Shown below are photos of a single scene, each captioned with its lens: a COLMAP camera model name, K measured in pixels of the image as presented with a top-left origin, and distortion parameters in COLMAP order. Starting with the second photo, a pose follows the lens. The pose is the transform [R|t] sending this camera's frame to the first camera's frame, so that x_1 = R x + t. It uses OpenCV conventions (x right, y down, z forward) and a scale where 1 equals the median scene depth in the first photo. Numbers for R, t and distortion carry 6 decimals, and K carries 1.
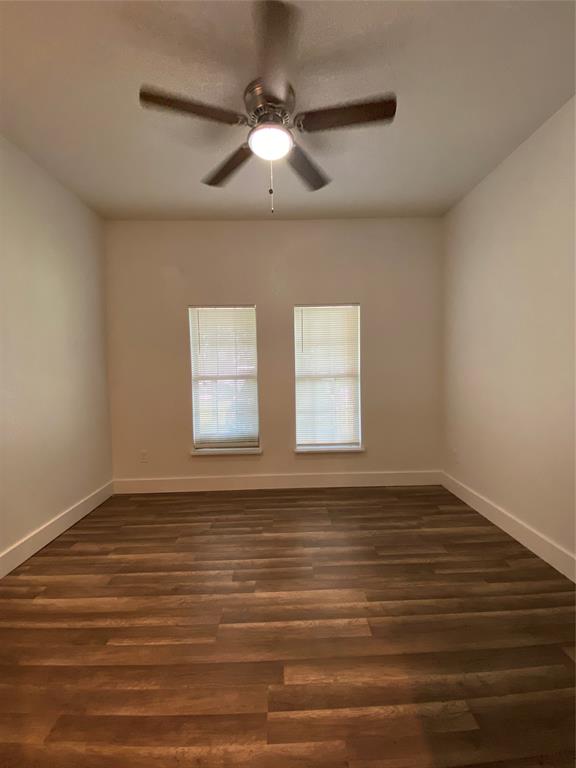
lens RADIAL K [[312.3, 0, 288.0], [0, 312.3, 384.0], [0, 0, 1]] dist [0.001051, -0.014327]
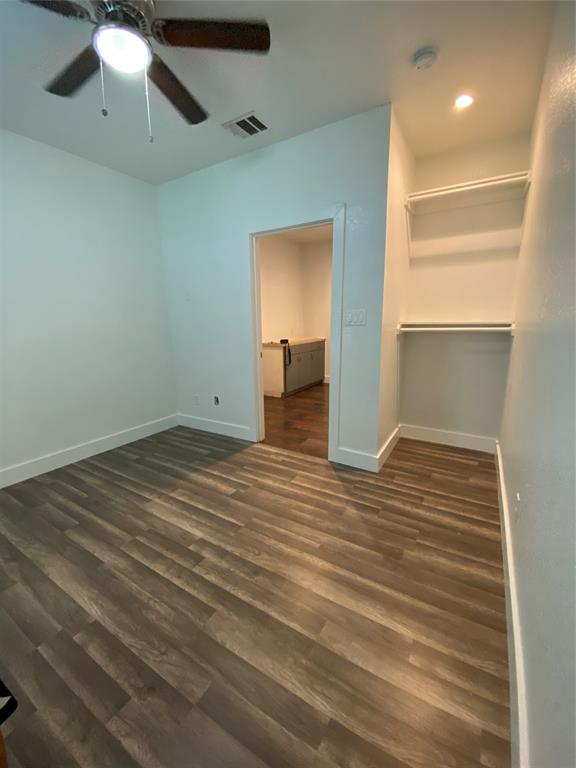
lens RADIAL K [[312.3, 0, 288.0], [0, 312.3, 384.0], [0, 0, 1]] dist [0.001051, -0.014327]
pose [[-0.842705, -0.082090, 0.532081, -0.961739], [0.055682, 0.969717, 0.237798, -0.103106], [-0.535489, 0.230020, -0.812614, 1.703575]]
